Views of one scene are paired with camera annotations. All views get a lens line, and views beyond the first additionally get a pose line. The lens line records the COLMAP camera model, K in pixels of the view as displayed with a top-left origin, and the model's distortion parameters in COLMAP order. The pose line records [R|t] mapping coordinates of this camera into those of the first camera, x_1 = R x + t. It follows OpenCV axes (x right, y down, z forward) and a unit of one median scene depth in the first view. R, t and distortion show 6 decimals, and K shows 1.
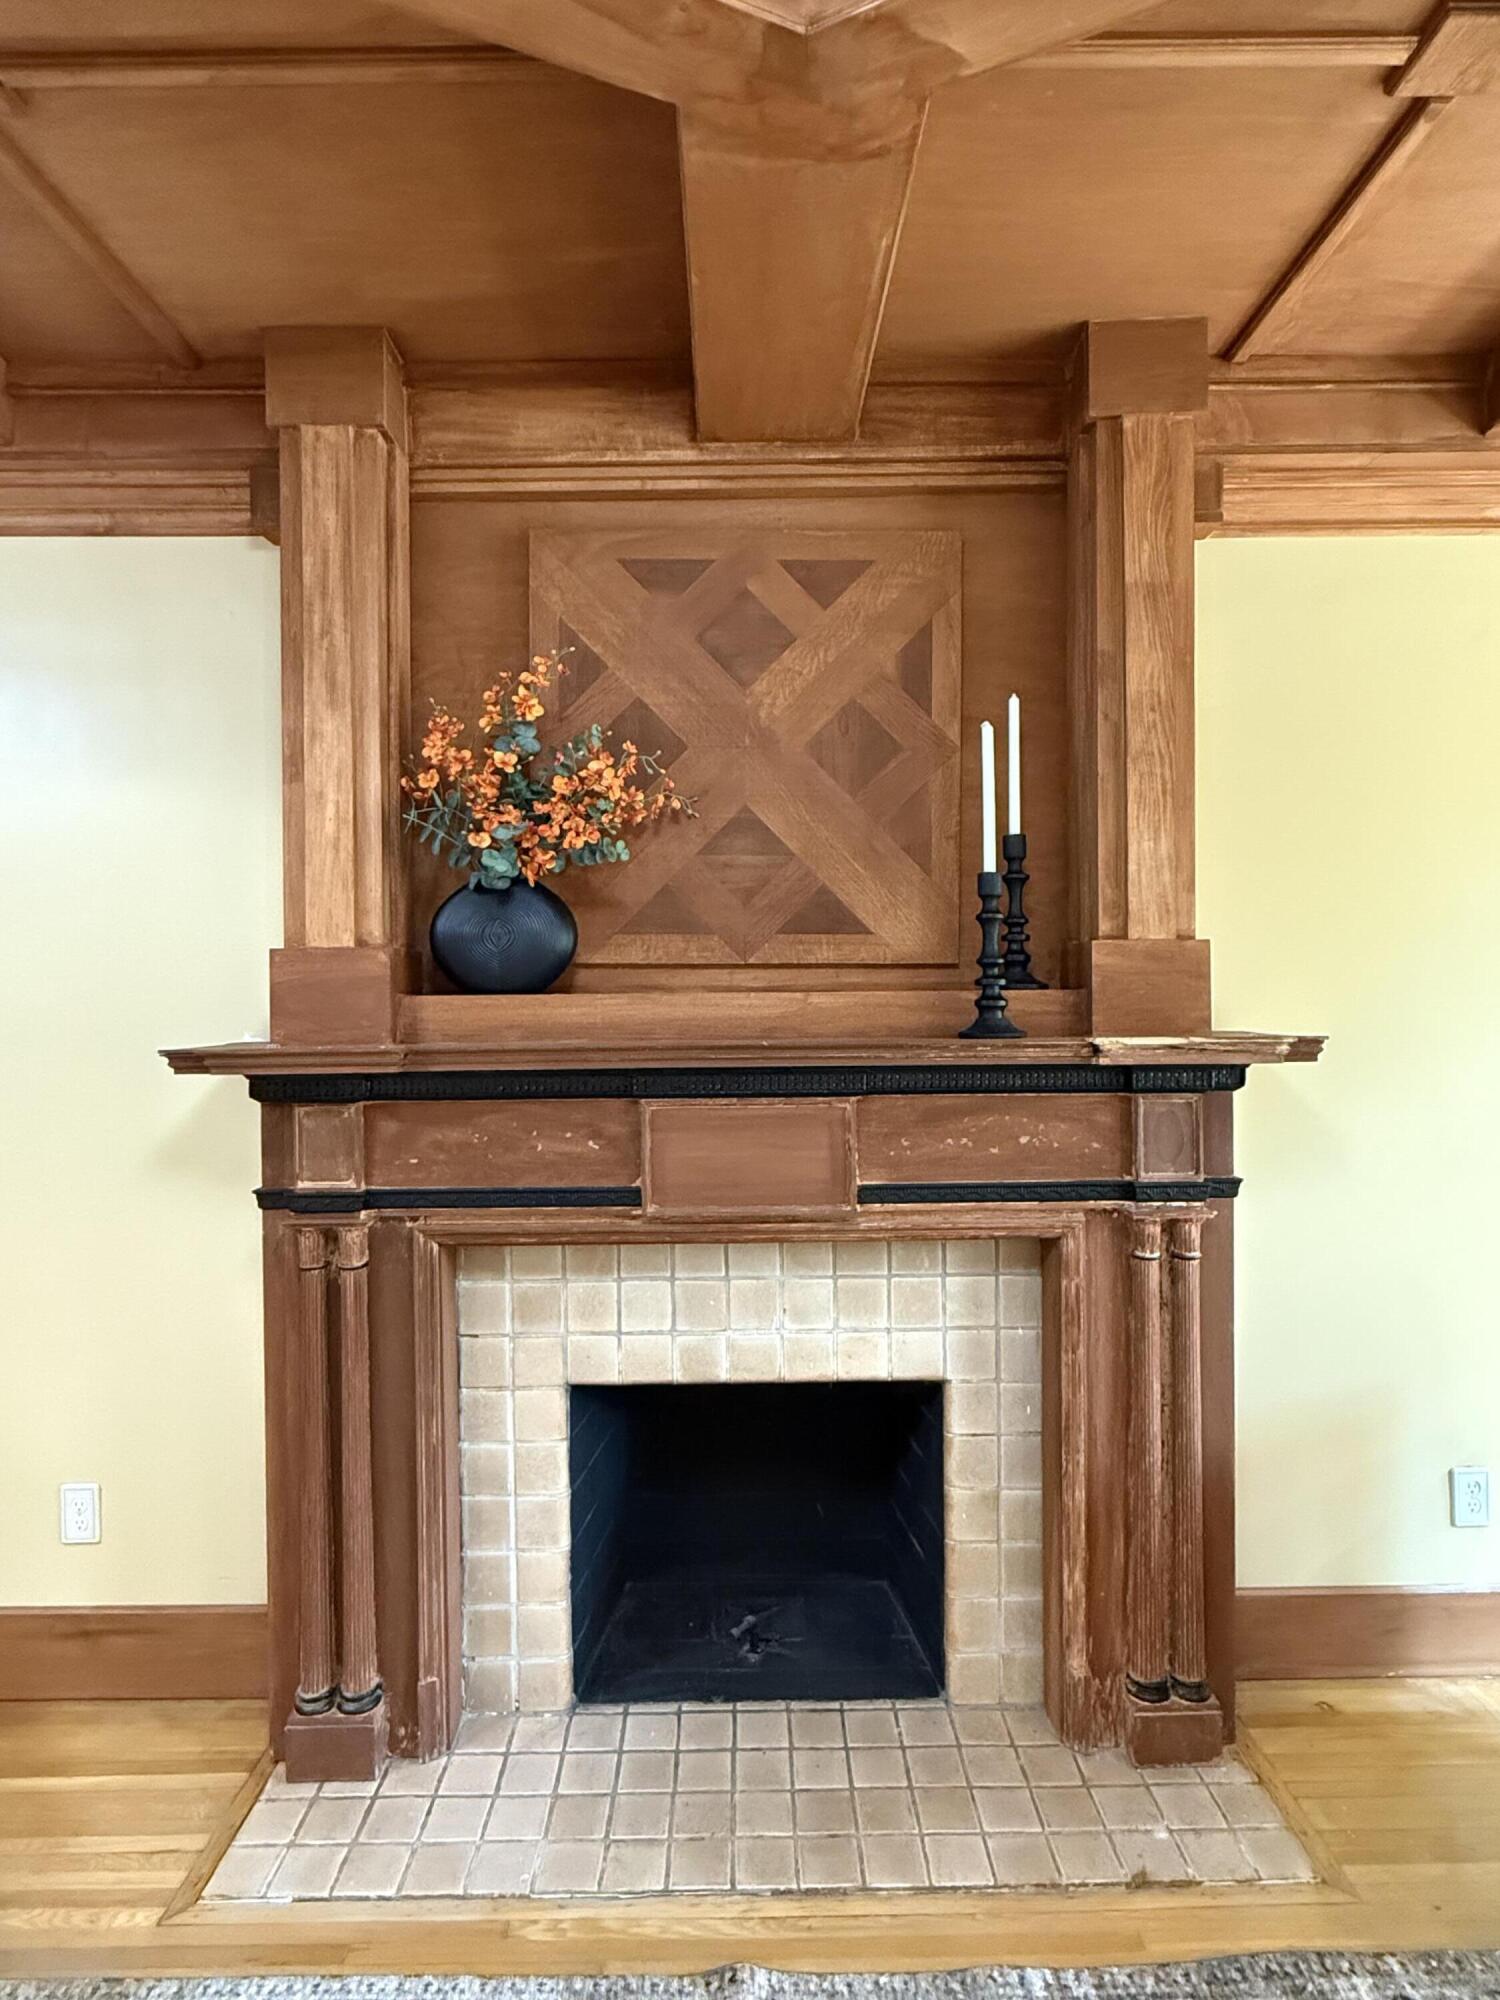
lens RADIAL K [[1112.5, 0, 754.3], [0, 1112.5, 995.1], [0, 0, 1]] dist [0.002056, -0.000184]
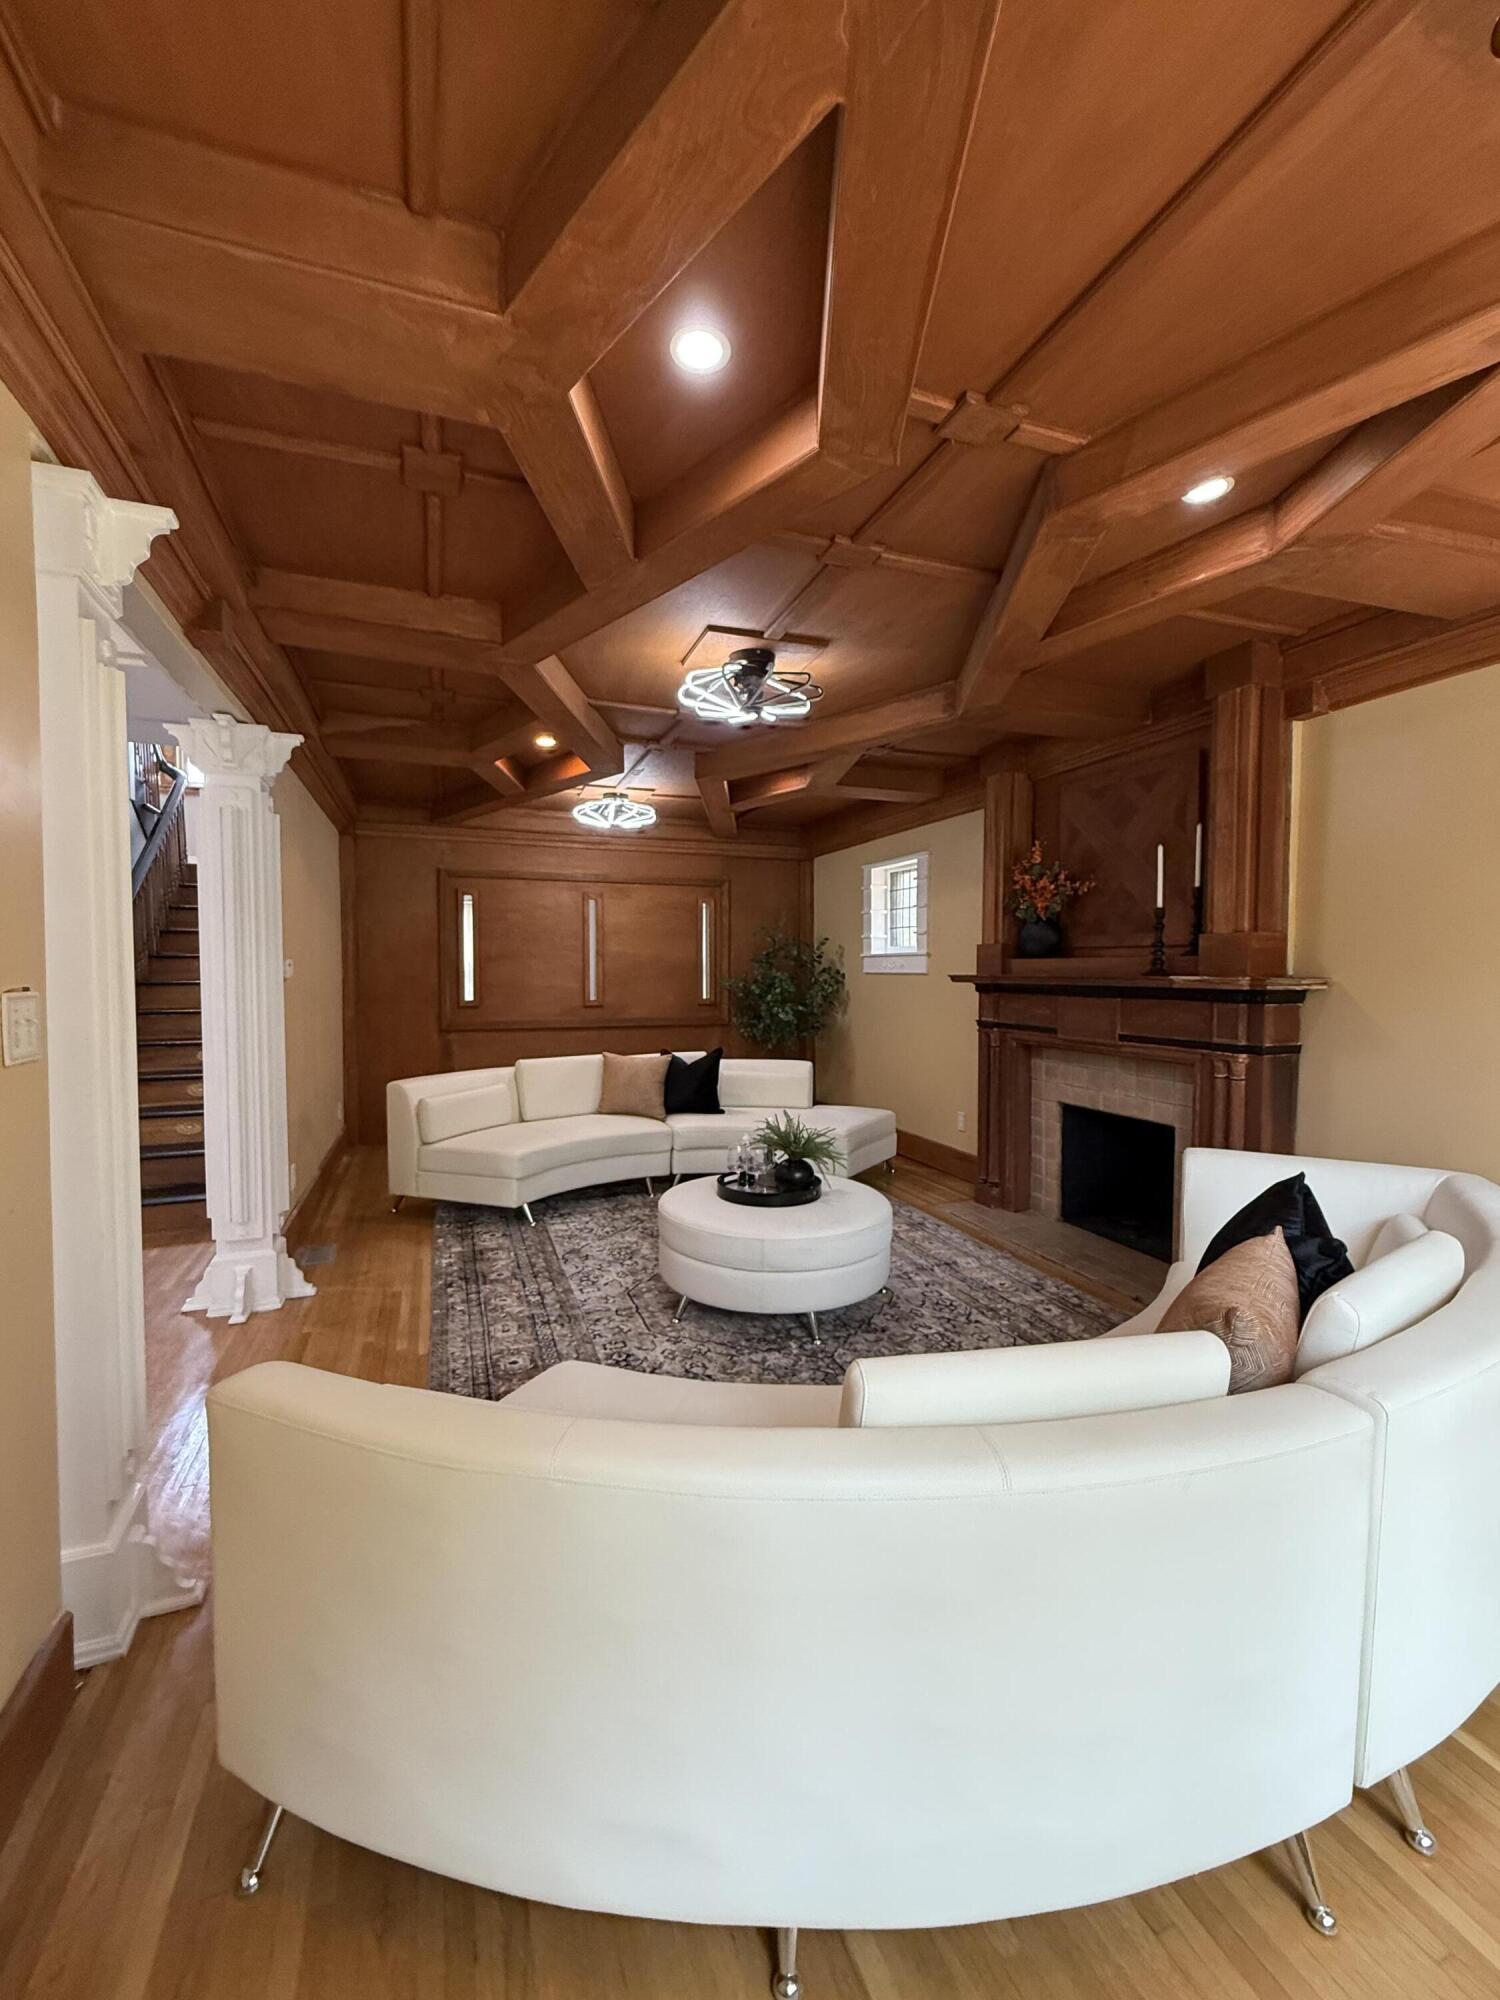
lens RADIAL K [[809.7, 0, 753.6], [0, 809.7, 1002.8], [0, 0, 1]] dist [-0.001528, 0.000034]
pose [[0.352998, 0.050177, -0.934278, 1.419877], [-0.003108, 0.998618, 0.052458, 0.005717], [0.935619, -0.015614, 0.352667, -0.400477]]
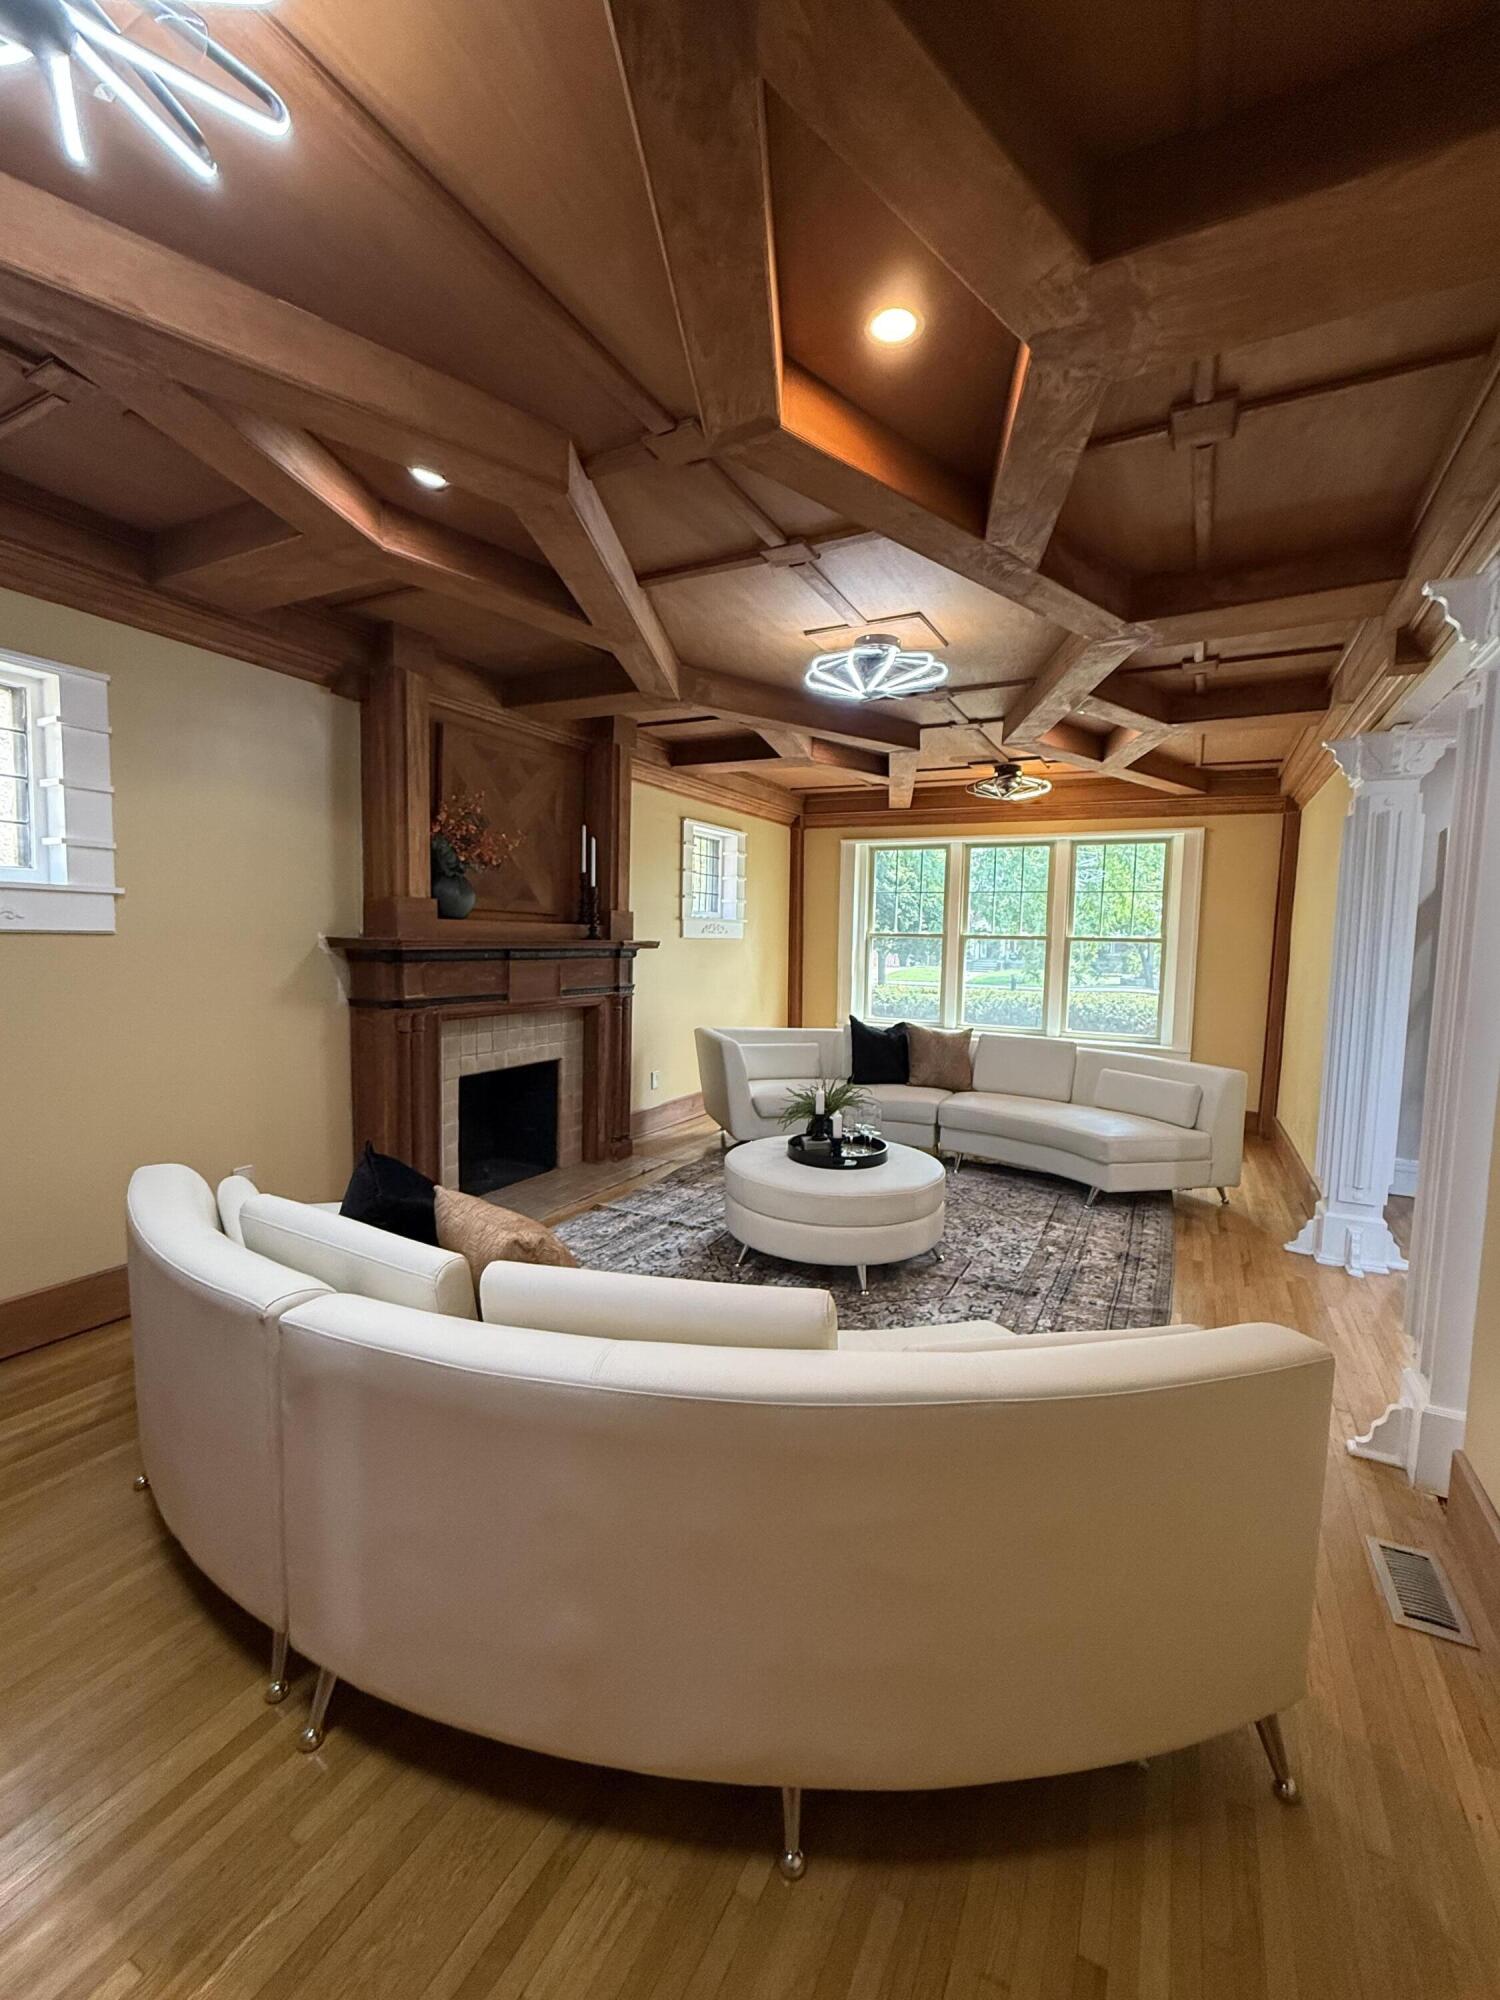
lens RADIAL K [[809.7, 0, 737.6], [0, 809.7, 1001.4], [0, 0, 1]] dist [-0.001528, 0.000034]
pose [[0.479485, -0.047475, 0.876265, -1.463962], [-0.022944, 0.997516, 0.066599, 0.045970], [-0.877250, -0.052038, 0.477205, -0.408751]]
